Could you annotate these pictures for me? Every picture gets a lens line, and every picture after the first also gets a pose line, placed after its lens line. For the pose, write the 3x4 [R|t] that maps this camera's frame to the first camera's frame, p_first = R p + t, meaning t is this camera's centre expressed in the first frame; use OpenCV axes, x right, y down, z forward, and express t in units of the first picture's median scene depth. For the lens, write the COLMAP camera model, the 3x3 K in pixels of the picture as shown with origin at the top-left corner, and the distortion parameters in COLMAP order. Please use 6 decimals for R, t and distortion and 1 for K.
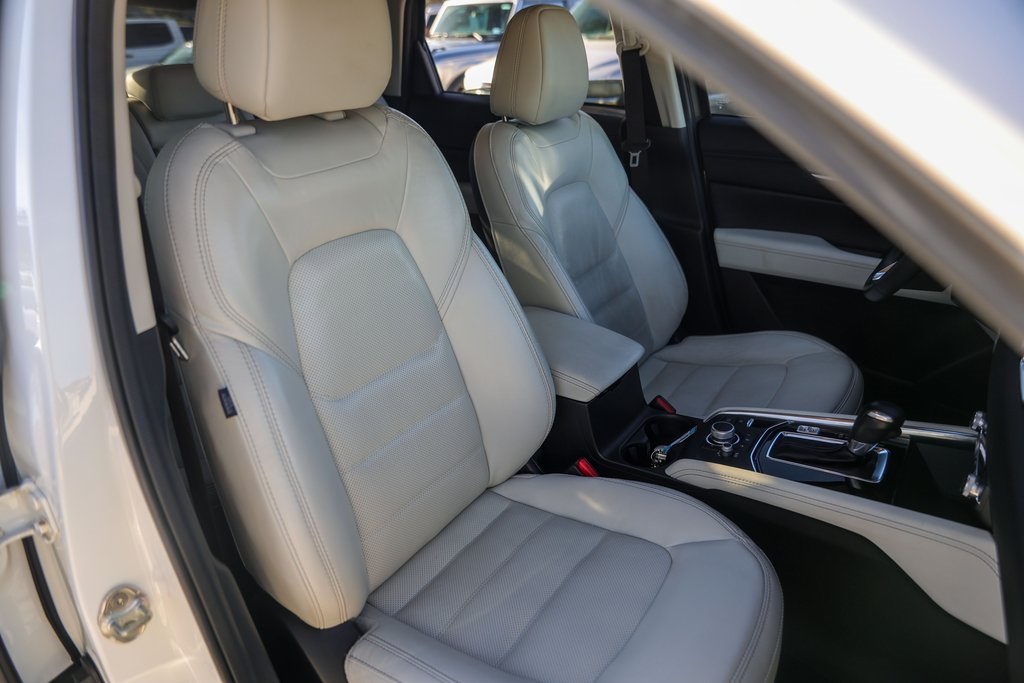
lens RADIAL K [[673.5, 0, 512.0], [0, 673.5, 341.5], [0, 0, 1]] dist [-0.017118, 0.001502]
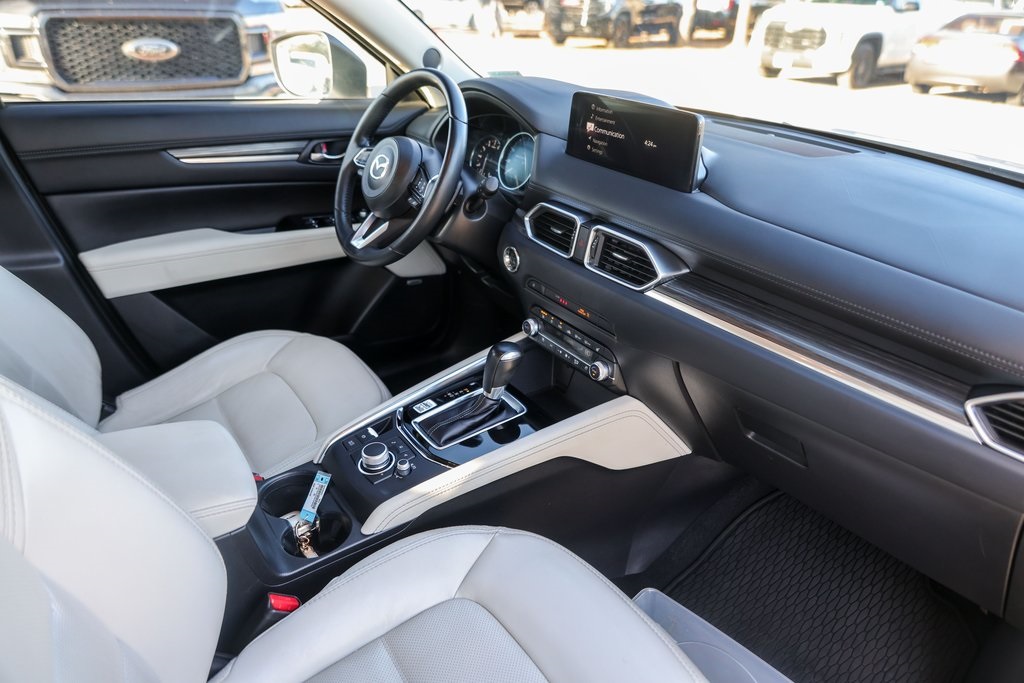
lens RADIAL K [[680.2, 0, 512.0], [0, 680.2, 341.5], [0, 0, 1]] dist [-0.023621, 0.004321]
pose [[0.363431, -0.377117, 0.851881, -0.308104], [0.358179, 0.900685, 0.245915, -0.145675], [-0.860015, 0.215752, 0.462412, 0.415349]]
